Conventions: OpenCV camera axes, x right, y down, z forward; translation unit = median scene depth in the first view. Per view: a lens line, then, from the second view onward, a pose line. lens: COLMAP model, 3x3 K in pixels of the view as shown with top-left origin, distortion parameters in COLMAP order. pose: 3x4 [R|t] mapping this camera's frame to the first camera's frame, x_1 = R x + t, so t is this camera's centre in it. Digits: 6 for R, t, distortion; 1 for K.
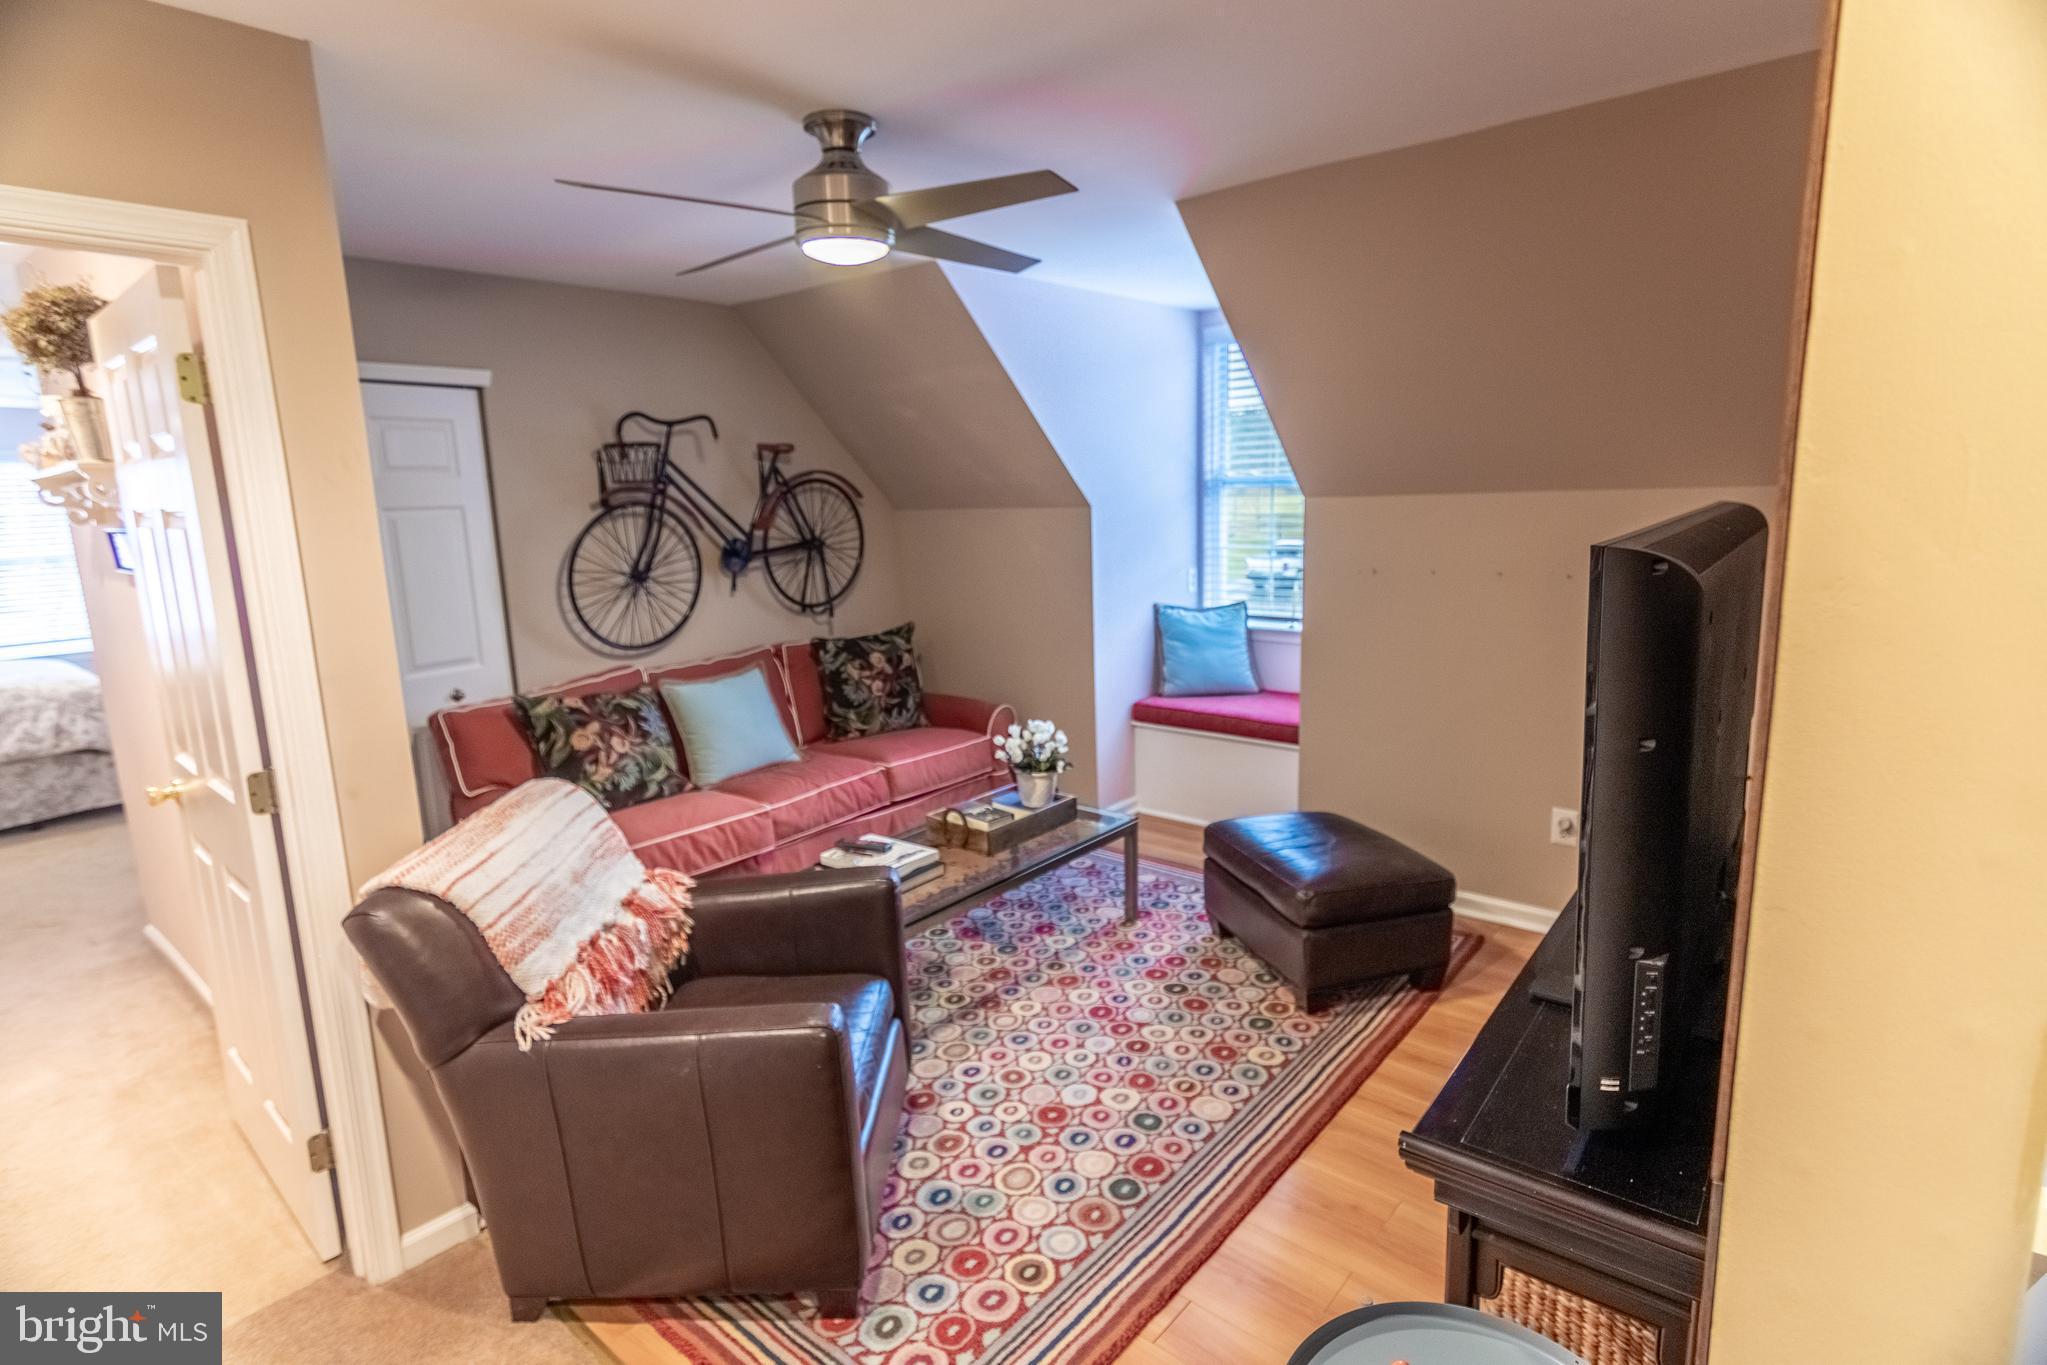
lens RADIAL K [[1079.5, 0, 1023.5], [0, 1079.5, 682.5], [0, 0, 1]] dist [0.002303, 0.000313]
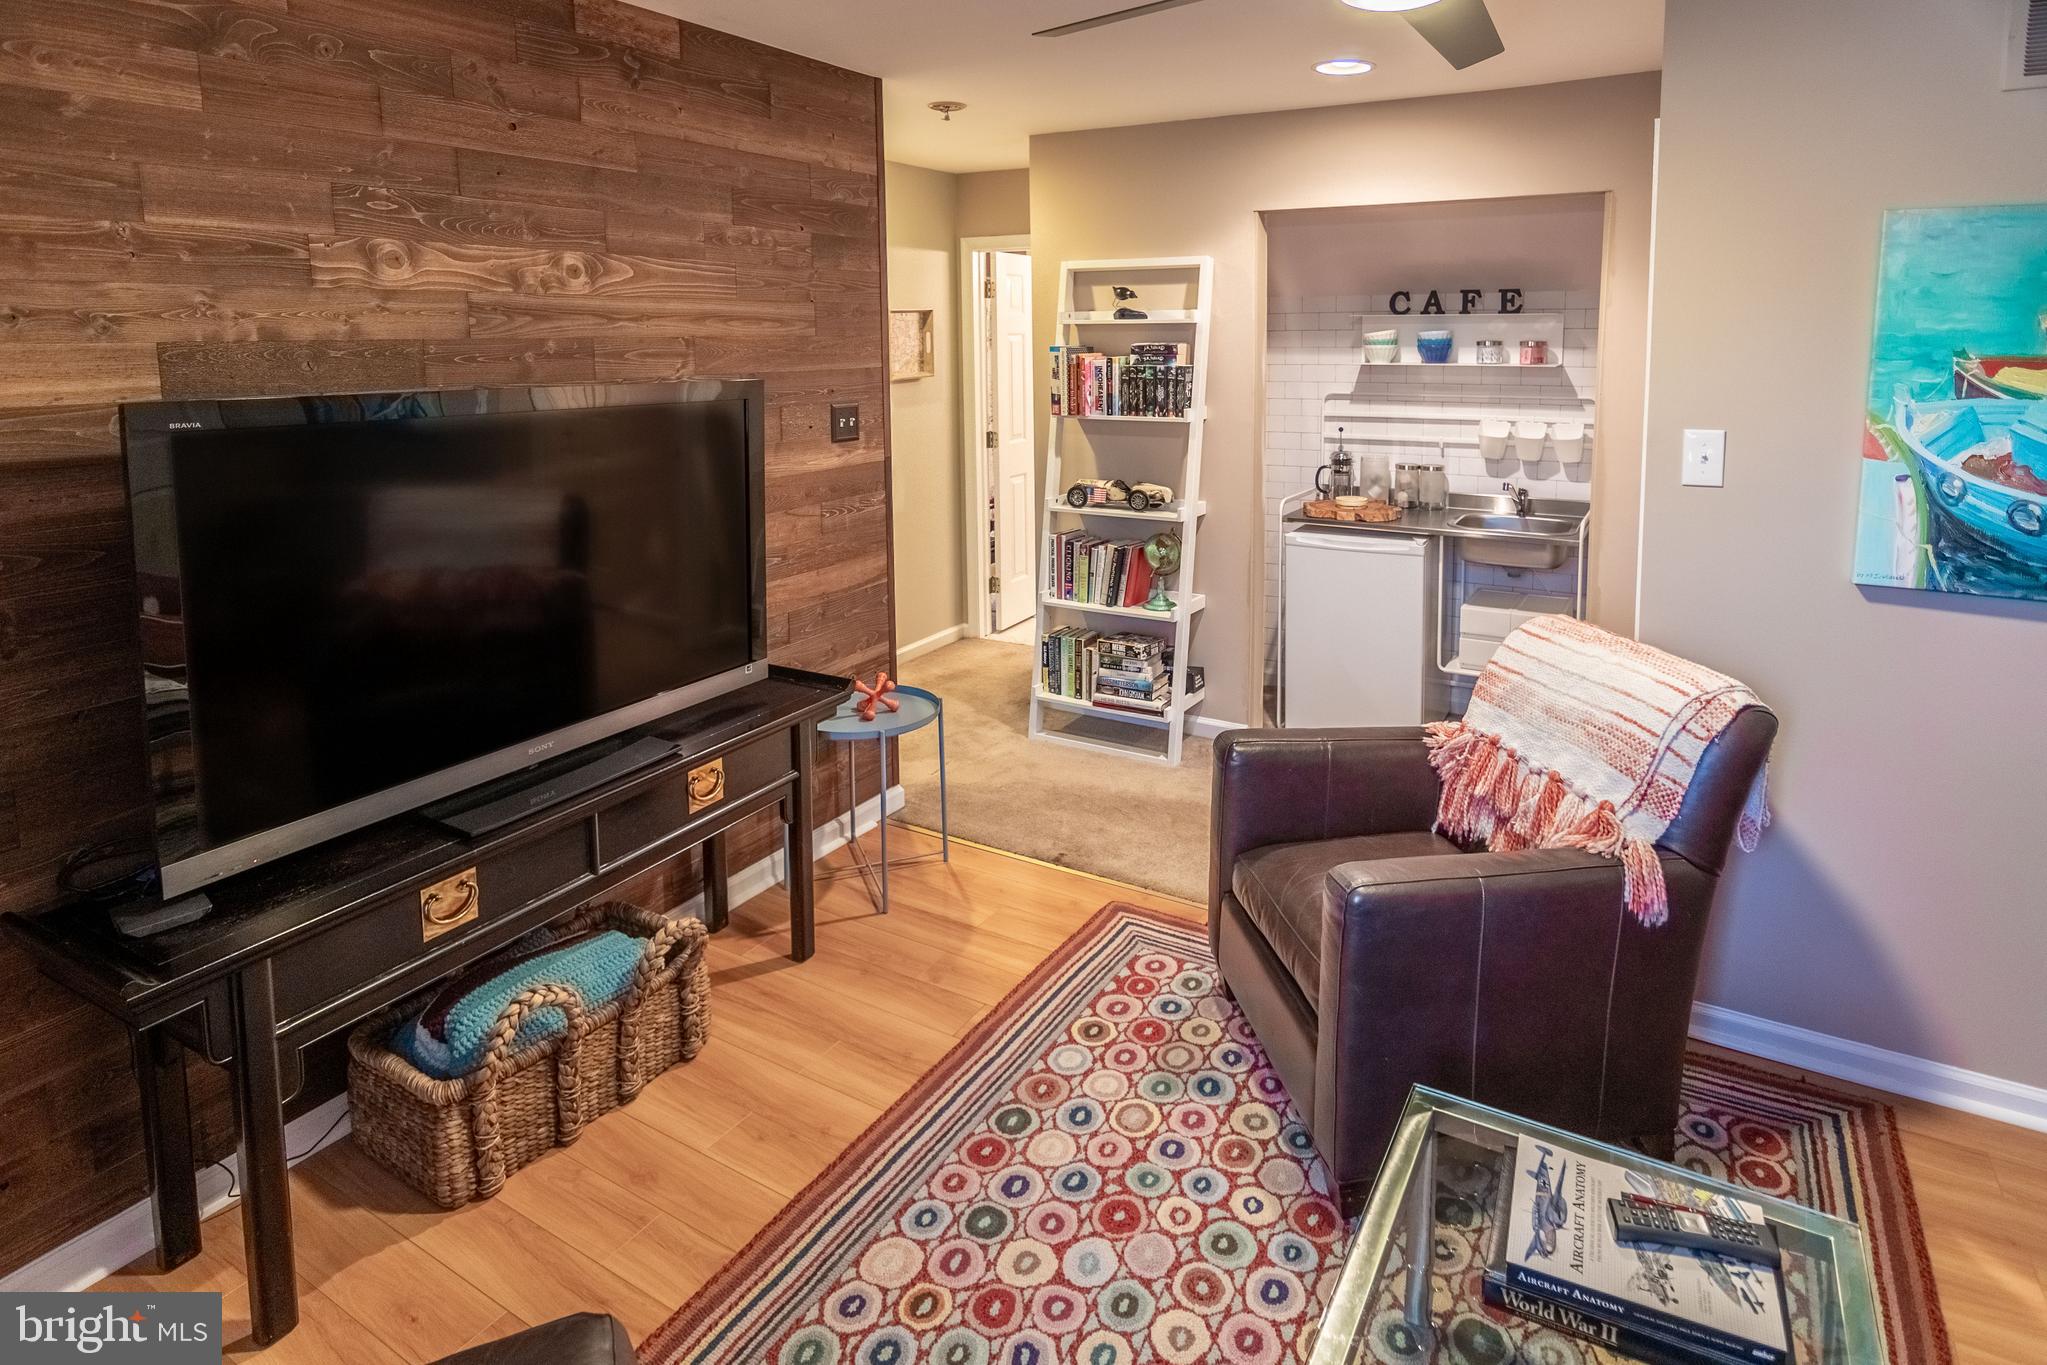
lens RADIAL K [[1079.5, 0, 1023.5], [0, 1079.5, 682.5], [0, 0, 1]] dist [0.002303, 0.000313]
pose [[-0.990585, 0.073837, -0.115280, 0.157900], [0.010640, 0.881056, 0.472892, -0.264478], [0.136485, 0.467213, -0.873547, 1.574373]]
